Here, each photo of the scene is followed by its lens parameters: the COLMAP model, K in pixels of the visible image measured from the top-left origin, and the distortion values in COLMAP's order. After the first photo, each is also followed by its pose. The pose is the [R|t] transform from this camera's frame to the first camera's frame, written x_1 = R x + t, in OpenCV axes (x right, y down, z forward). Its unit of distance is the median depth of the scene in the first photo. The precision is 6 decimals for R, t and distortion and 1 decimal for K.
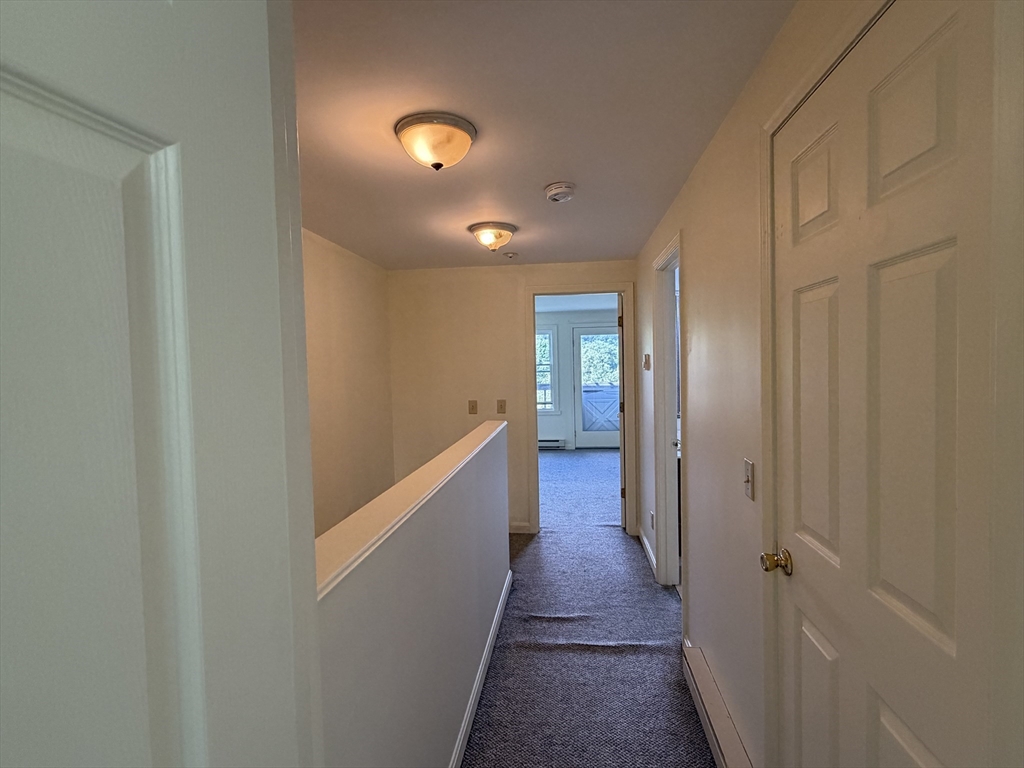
lens RADIAL K [[506.0, 0, 516.6], [0, 506.0, 381.3], [0, 0, 1]] dist [-0.002715, -0.000257]
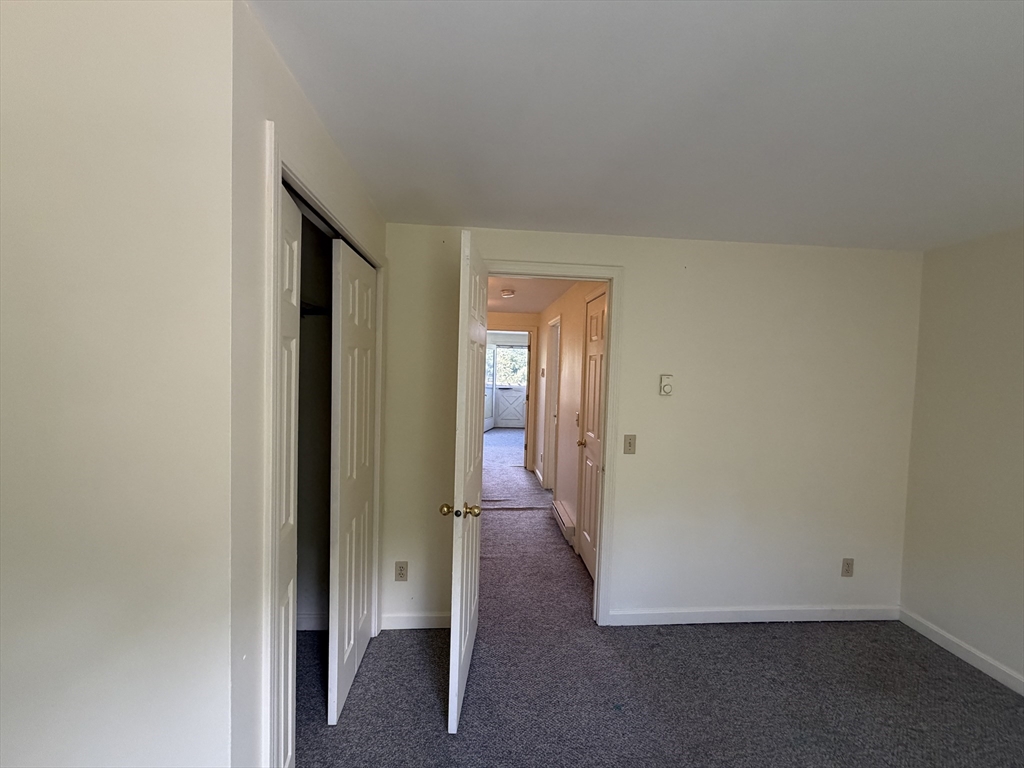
lens RADIAL K [[436.5, 0, 511.5], [0, 436.5, 384.8], [0, 0, 1]] dist [-0.000746, 0.000261]
pose [[0.982069, 0.044233, 0.183257, -0.164497], [-0.045382, 0.998968, 0.002081, 0.008620], [-0.182976, -0.010360, 0.983063, -0.622195]]
